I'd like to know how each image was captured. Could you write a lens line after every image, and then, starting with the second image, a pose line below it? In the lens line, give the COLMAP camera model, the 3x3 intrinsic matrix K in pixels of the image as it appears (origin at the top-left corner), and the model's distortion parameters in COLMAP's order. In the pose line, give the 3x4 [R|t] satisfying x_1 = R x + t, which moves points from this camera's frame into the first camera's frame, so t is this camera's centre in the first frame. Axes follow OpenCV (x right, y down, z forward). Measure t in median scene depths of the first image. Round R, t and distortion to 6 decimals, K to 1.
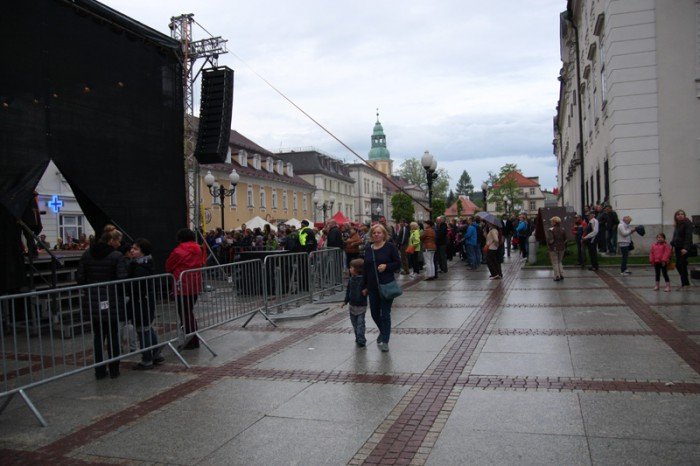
lens RADIAL K [[550.3, 0, 349.5], [0, 550.3, 233.1], [0, 0, 1]] dist [-0.120749, 0.132243]
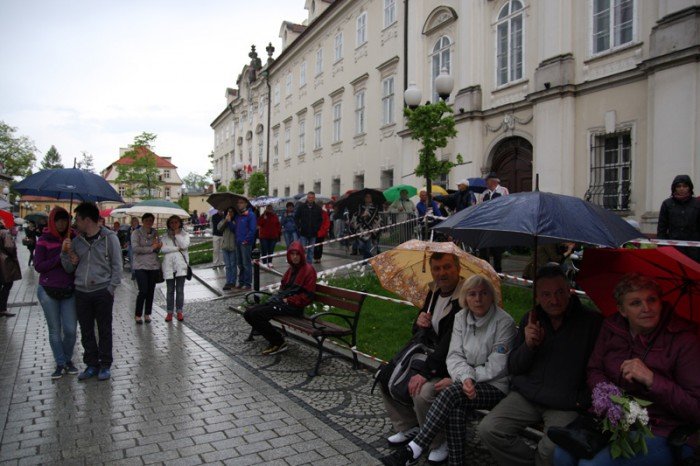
lens RADIAL K [[540.0, 0, 350.0], [0, 540.0, 231.6], [0, 0, 1]] dist [-0.135214, 0.120888]
pose [[0.723024, 0.024764, 0.690379, 0.000871], [-0.031092, 0.999511, -0.003291, 0.000304], [-0.690123, -0.019086, 0.723441, 0.326863]]
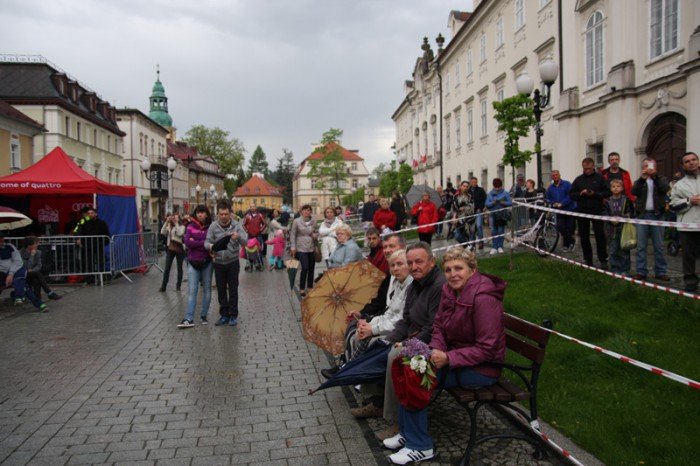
lens RADIAL K [[540.0, 0, 350.0], [0, 540.0, 231.6], [0, 0, 1]] dist [-0.135214, 0.120888]
pose [[0.919271, 0.000528, 0.393625, 0.008684], [-0.012237, 0.999554, 0.027240, -0.000001], [-0.393436, -0.029857, 0.918867, 0.305043]]
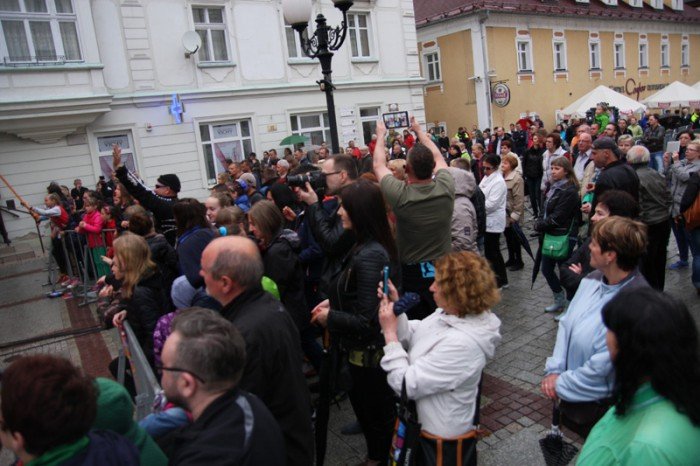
lens RADIAL K [[541.6, 0, 349.6], [0, 541.6, 234.0], [0, 0, 1]] dist [-0.137146, 0.123206]
pose [[0.774451, 0.065470, -0.629238, -0.005956], [0.085050, 0.974827, 0.206105, -0.006917], [0.626891, -0.213135, 0.749387, 0.184256]]
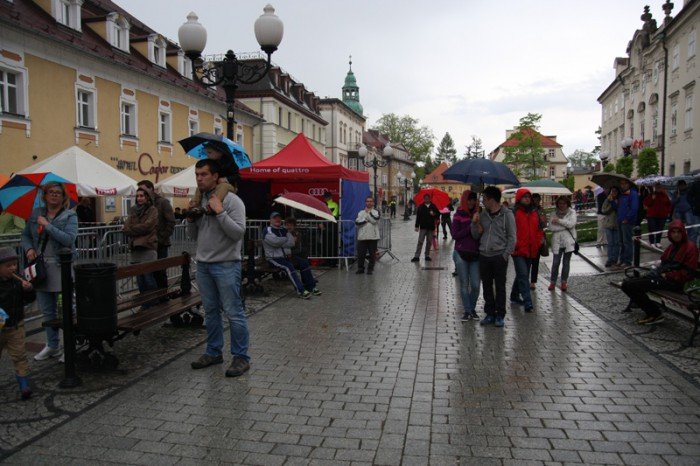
lens RADIAL K [[541.6, 0, 349.6], [0, 541.6, 234.0], [0, 0, 1]] dist [-0.137146, 0.123206]
pose [[0.997288, 0.023252, 0.069831, -0.005076], [-0.027531, 0.997761, 0.060954, 0.000440], [-0.068257, -0.062712, 0.995695, 0.314427]]
